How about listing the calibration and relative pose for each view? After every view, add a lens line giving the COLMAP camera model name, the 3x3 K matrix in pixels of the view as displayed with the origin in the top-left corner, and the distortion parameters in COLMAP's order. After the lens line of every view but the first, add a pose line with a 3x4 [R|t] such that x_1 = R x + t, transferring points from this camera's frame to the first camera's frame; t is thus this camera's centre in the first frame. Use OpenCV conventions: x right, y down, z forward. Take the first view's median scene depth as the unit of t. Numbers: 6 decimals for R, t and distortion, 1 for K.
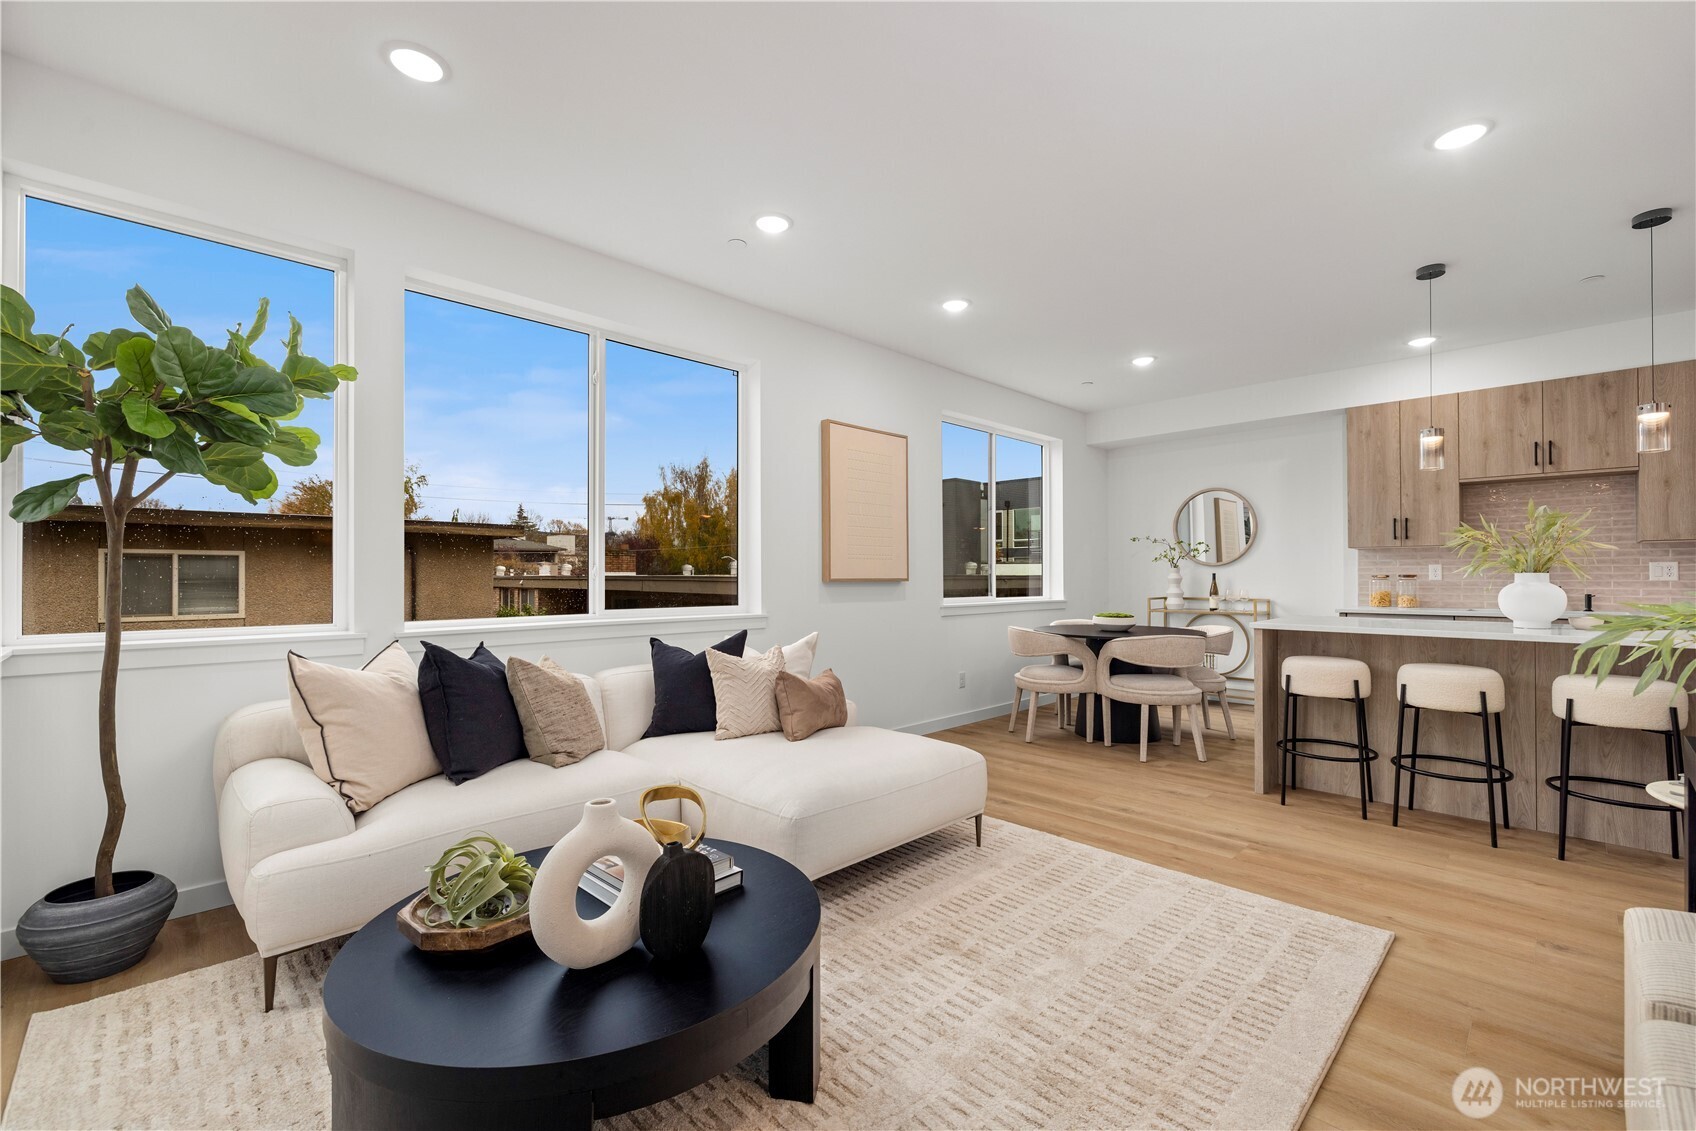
lens RADIAL K [[707.7, 0, 850.6], [0, 707.7, 569.6], [0, 0, 1]] dist [-0.001511, -0.000195]
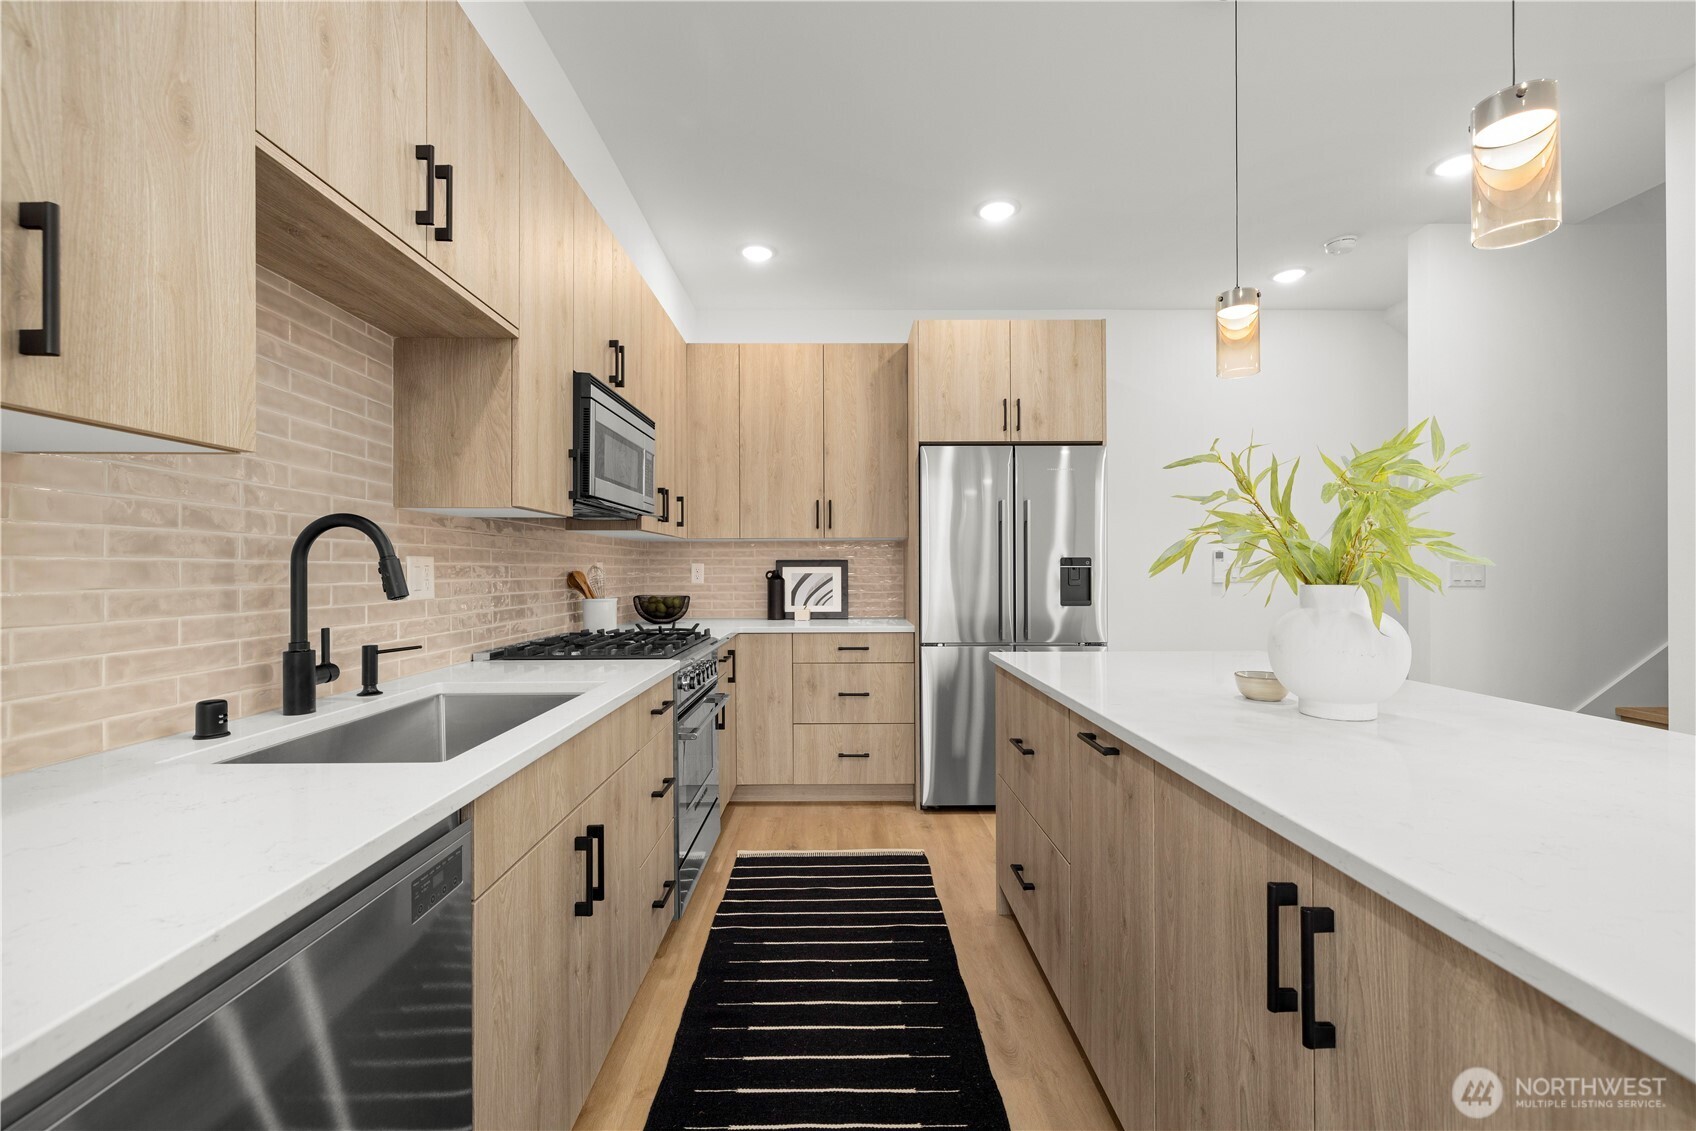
lens RADIAL K [[717.3, 0, 846.1], [0, 717.3, 570.0], [0, 0, 1]] dist [-0.000391, 0.000042]
pose [[-0.716966, 0.002762, 0.697103, 0.576214], [-0.002023, 0.999980, -0.006043, -0.000316], [-0.697106, -0.005743, -0.716945, 0.995518]]
